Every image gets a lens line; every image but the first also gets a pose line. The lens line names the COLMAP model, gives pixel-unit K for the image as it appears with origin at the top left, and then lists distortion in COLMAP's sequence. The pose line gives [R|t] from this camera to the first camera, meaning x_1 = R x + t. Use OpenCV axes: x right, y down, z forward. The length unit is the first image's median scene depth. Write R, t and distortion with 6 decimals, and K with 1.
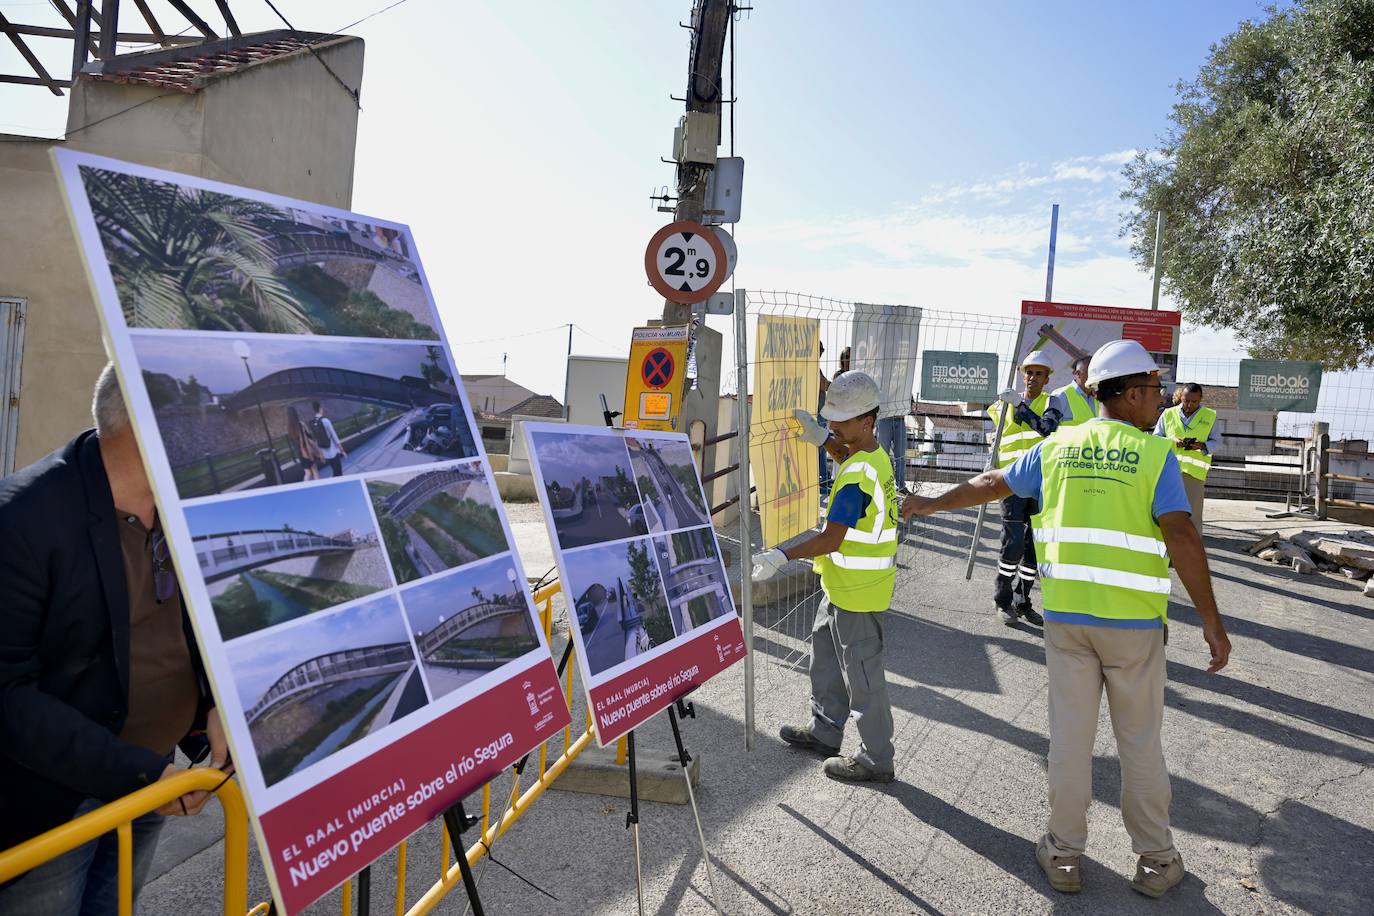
lens RADIAL K [[976.8, 0, 715.4], [0, 976.8, 433.2], [0, 0, 1]] dist [-0.021869, 0.007909]
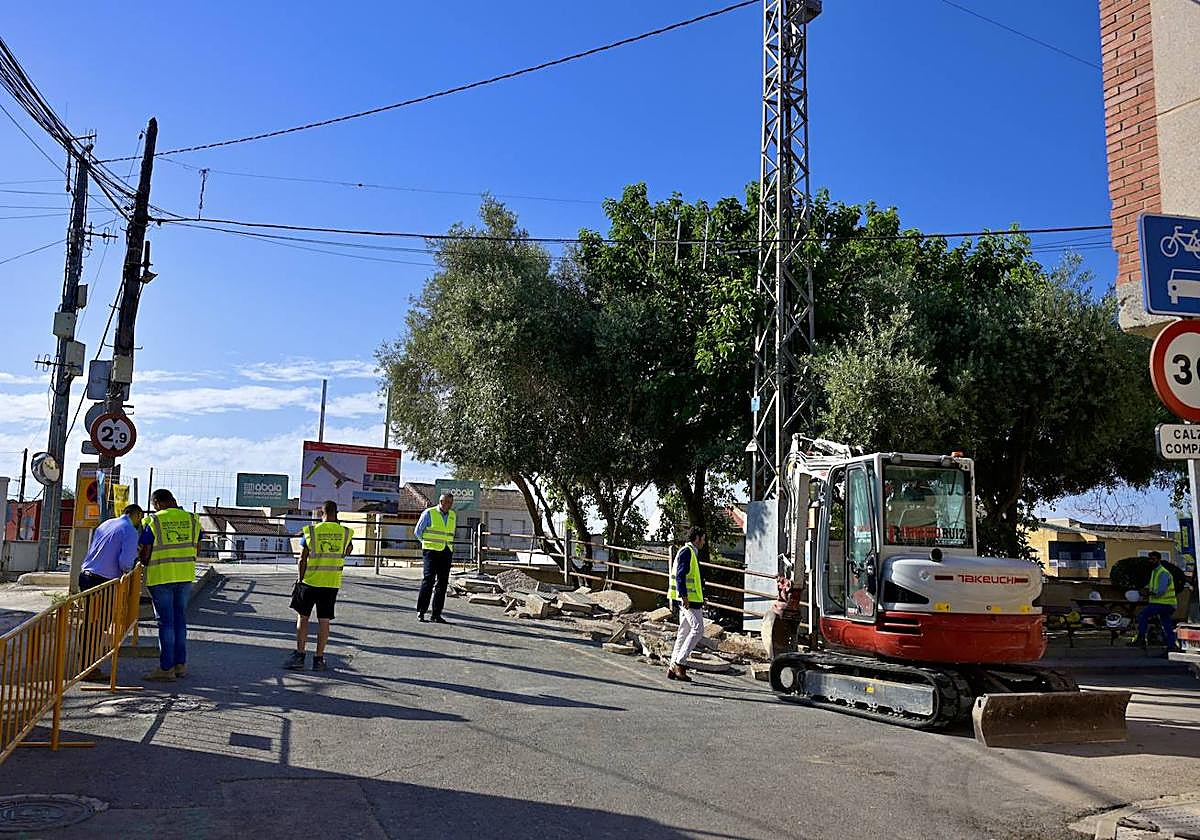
lens RADIAL K [[1068.8, 0, 576.4], [0, 1068.8, 428.5], [0, 0, 1]] dist [-0.000606, -0.000791]
pose [[0.863174, 0.024520, 0.504312, -0.296033], [0.027993, 0.994960, -0.096289, 0.034320], [-0.504131, 0.097231, 0.858137, -1.193052]]
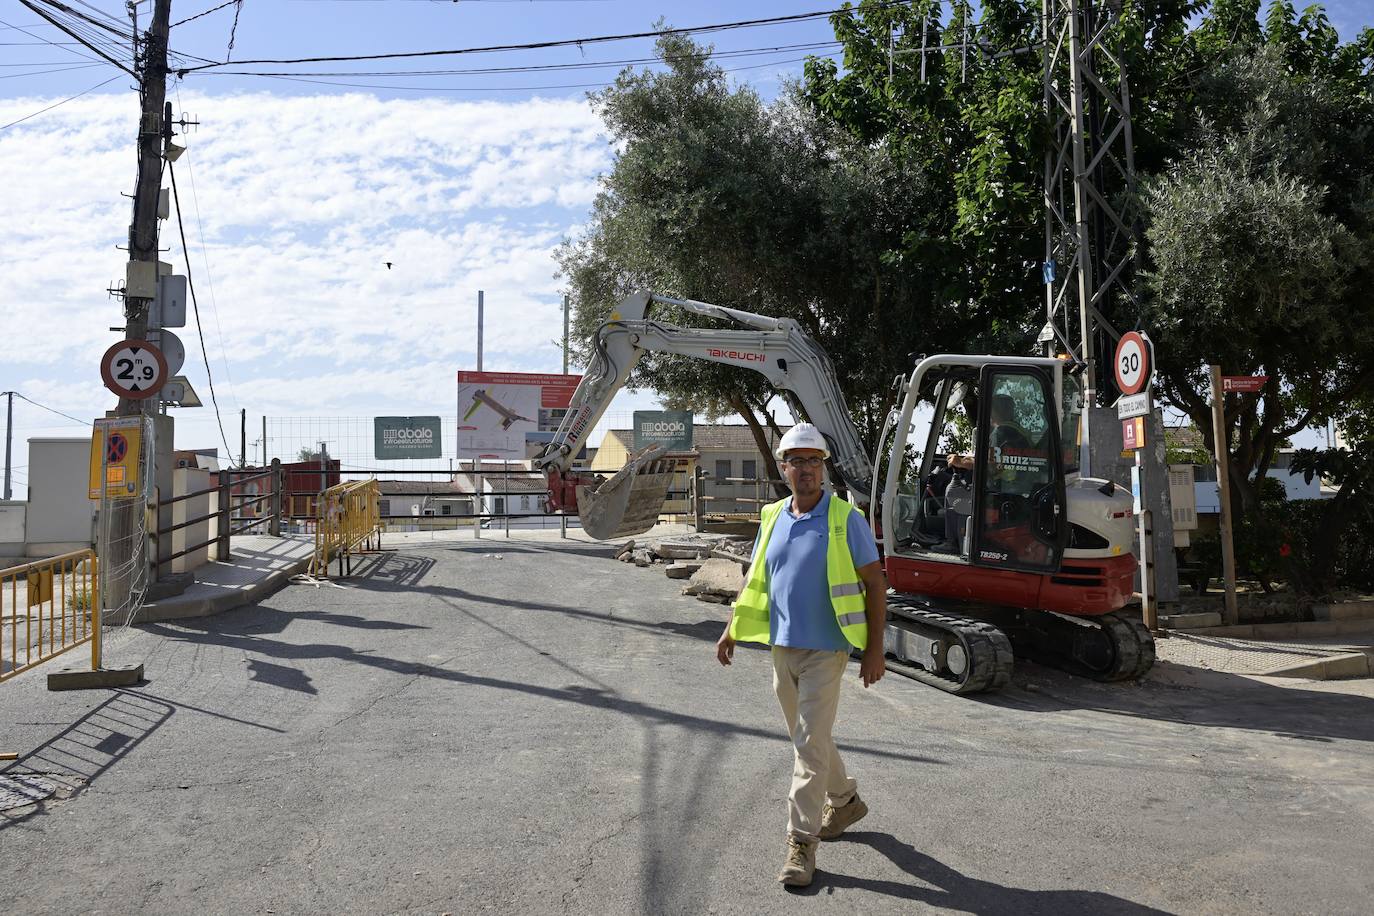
lens RADIAL K [[1196.5, 0, 700.6], [0, 1196.5, 415.3], [0, 0, 1]] dist [0.003370, -0.008372]
pose [[0.928329, -0.049983, 0.368385, 0.084303], [0.076696, 0.995353, -0.058223, 0.046327], [-0.363763, 0.082304, 0.927848, -0.827443]]
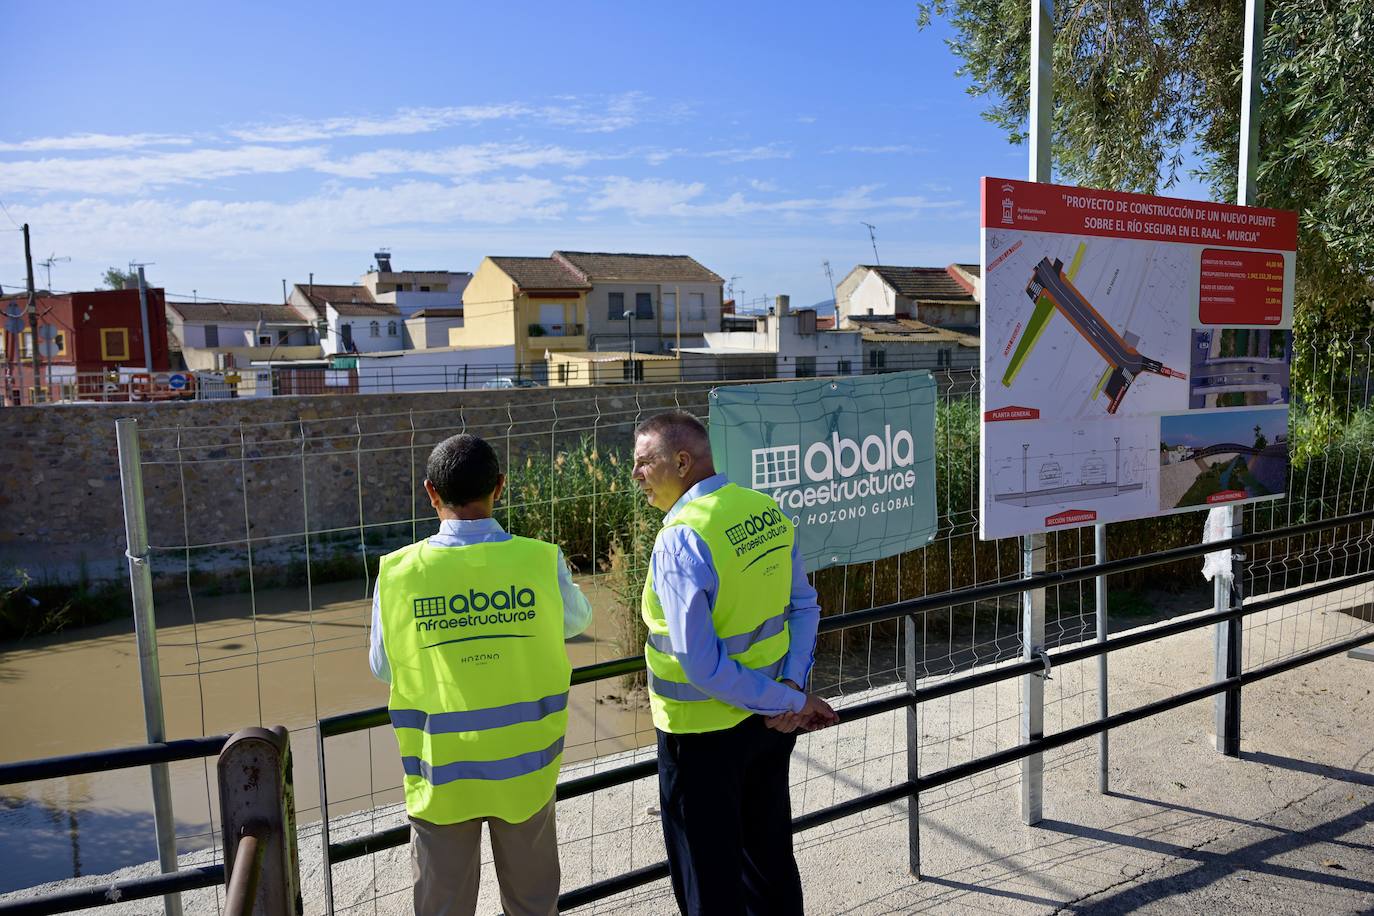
lens RADIAL K [[1047.8, 0, 748.8], [0, 1047.8, 439.0], [0, 0, 1]] dist [-0.014373, 0.005787]
pose [[0.821126, -0.133024, 0.555028, 0.134749], [0.060246, 0.987229, 0.147479, -0.194543], [-0.567558, -0.087661, 0.818654, 1.381774]]
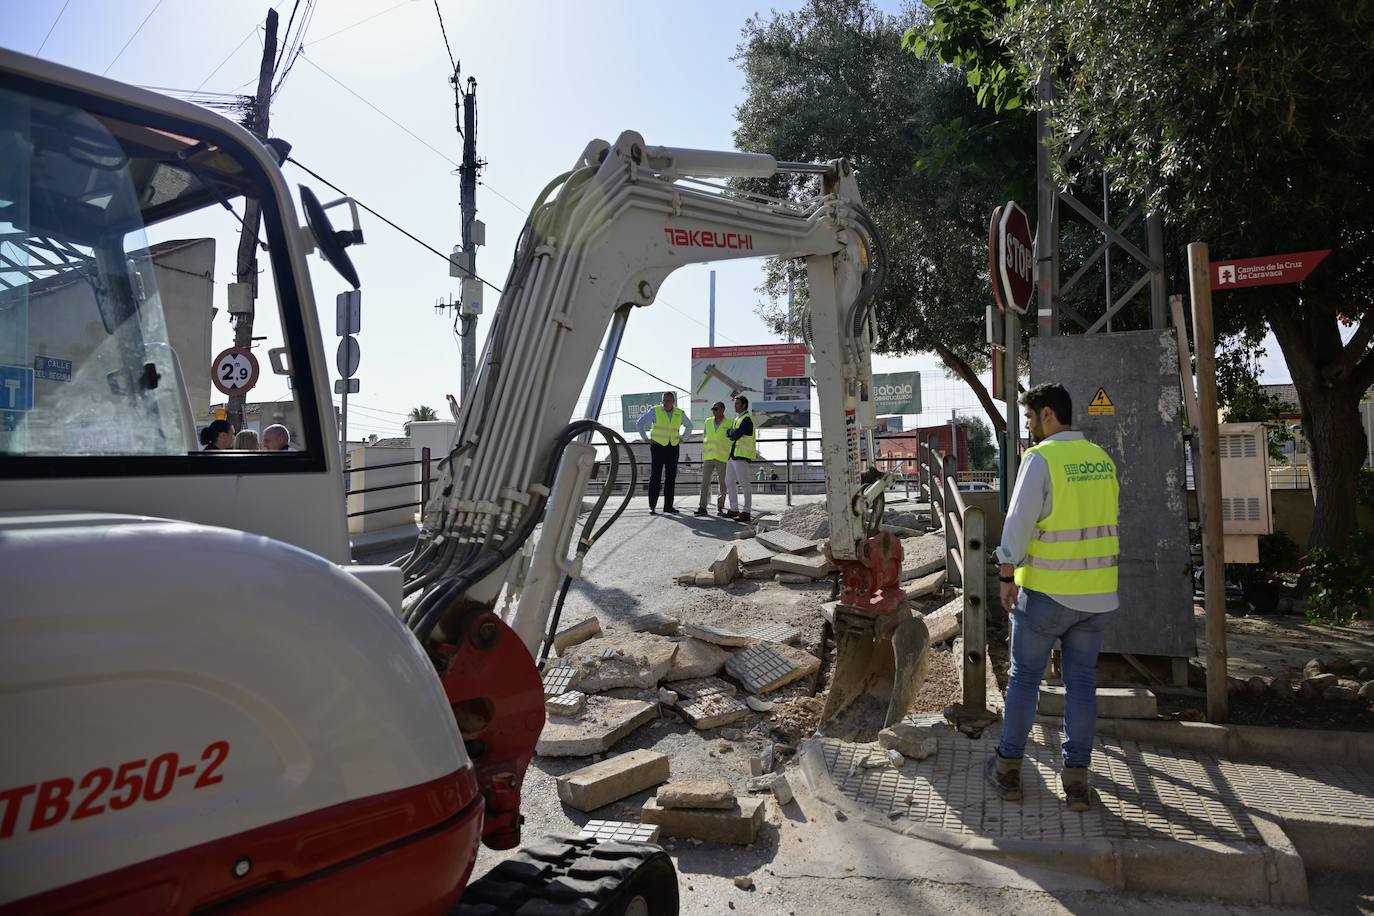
lens RADIAL K [[937.9, 0, 722.4], [0, 937.9, 450.6], [0, 0, 1]] dist [-0.012299, -0.000224]
pose [[0.955658, -0.085088, -0.281916, 1.227576], [0.076495, 0.996211, -0.041371, 0.094471], [0.284368, 0.017971, 0.958547, -0.316546]]
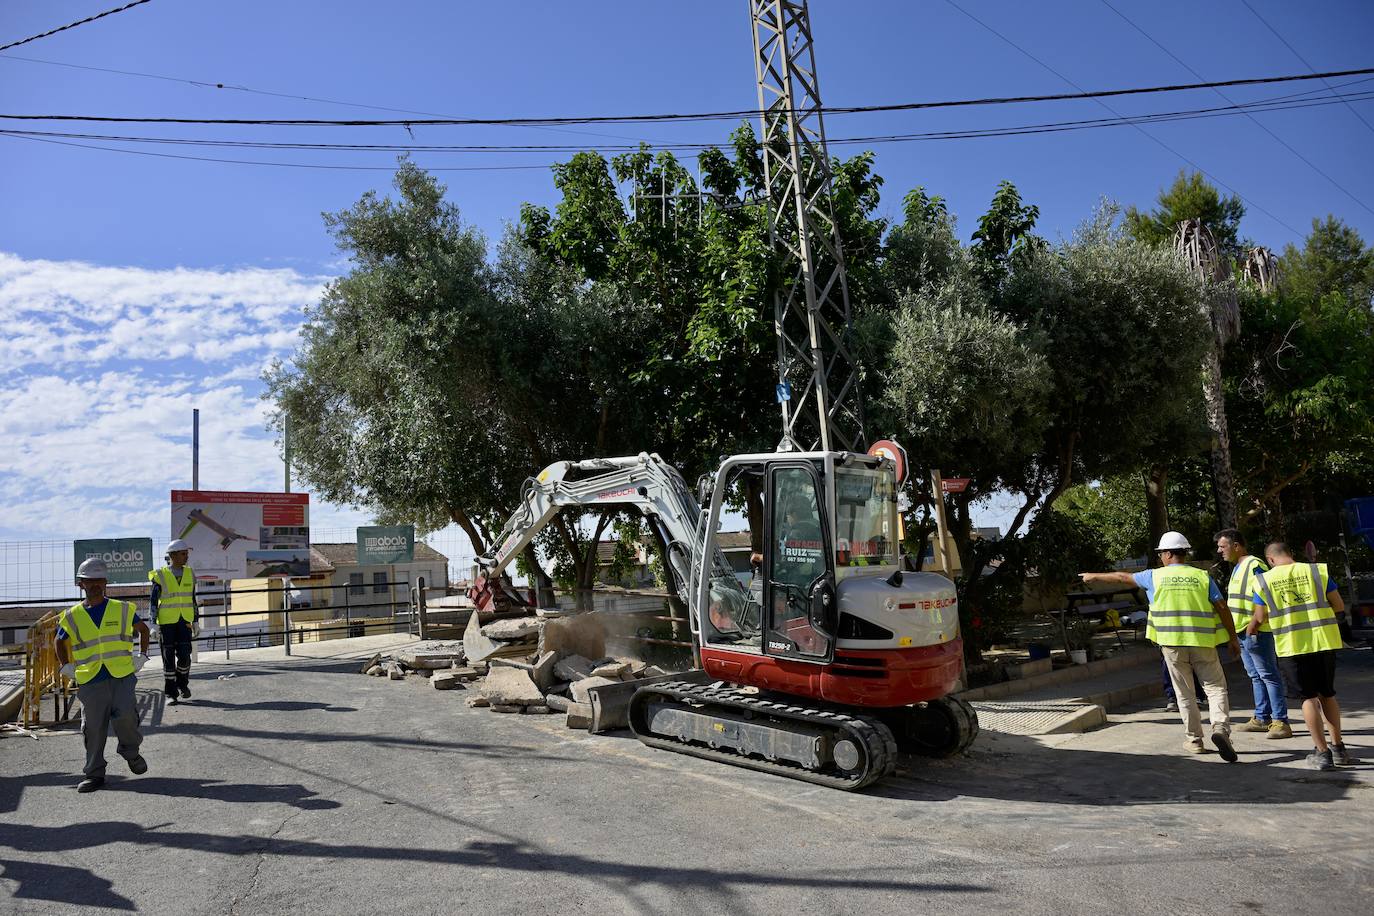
lens RADIAL K [[937.9, 0, 675.2], [0, 937.9, 469.9], [0, 0, 1]] dist [-0.012299, -0.000224]
pose [[0.730211, -0.031148, 0.682512, -0.009024], [0.122438, 0.988754, -0.085870, 0.015159], [-0.672162, 0.146269, 0.725813, -0.376208]]
